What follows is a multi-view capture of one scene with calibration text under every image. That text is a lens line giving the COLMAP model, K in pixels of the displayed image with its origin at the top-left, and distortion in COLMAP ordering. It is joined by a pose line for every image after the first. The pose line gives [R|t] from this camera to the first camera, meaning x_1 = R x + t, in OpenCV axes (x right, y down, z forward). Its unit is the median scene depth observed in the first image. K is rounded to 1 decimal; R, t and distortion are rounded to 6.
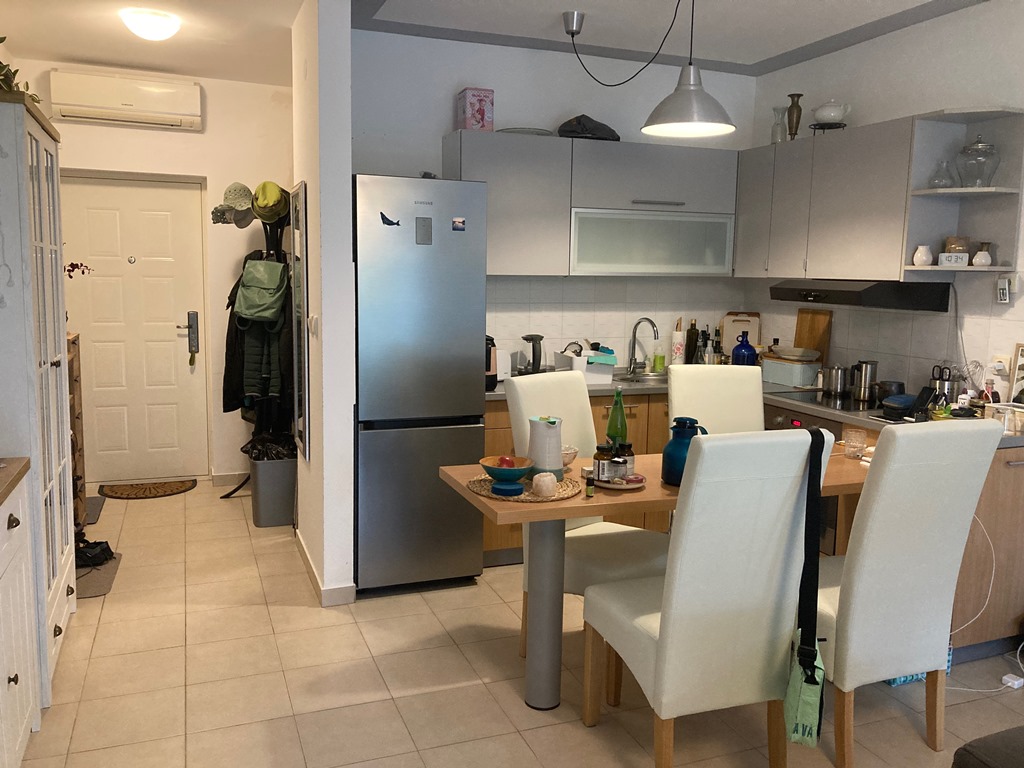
lens RADIAL K [[844.5, 0, 510.8], [0, 844.5, 379.9], [0, 0, 1]] dist [0.015112, -0.010365]
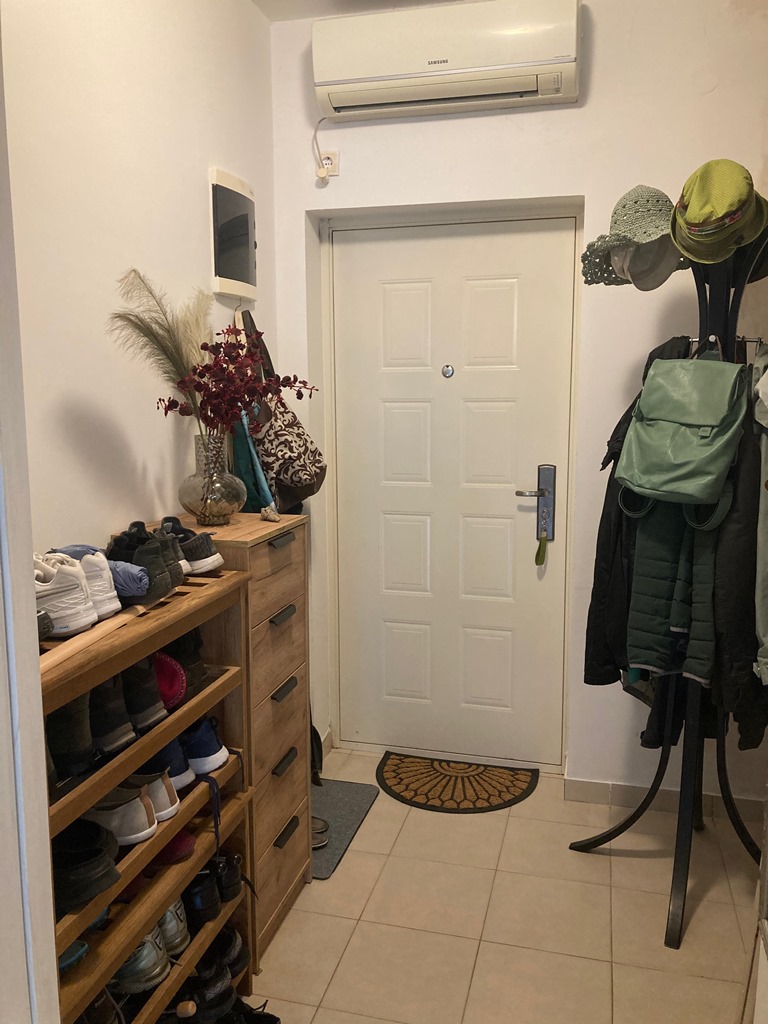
lens RADIAL K [[844.5, 0, 384.7], [0, 844.5, 507.9], [0, 0, 1]] dist [0.015112, -0.010365]
pose [[0.812215, 0.062149, -0.580038, -0.164813], [-0.054716, 0.998042, 0.030319, -0.070342], [0.580786, 0.007111, 0.814025, 0.560239]]
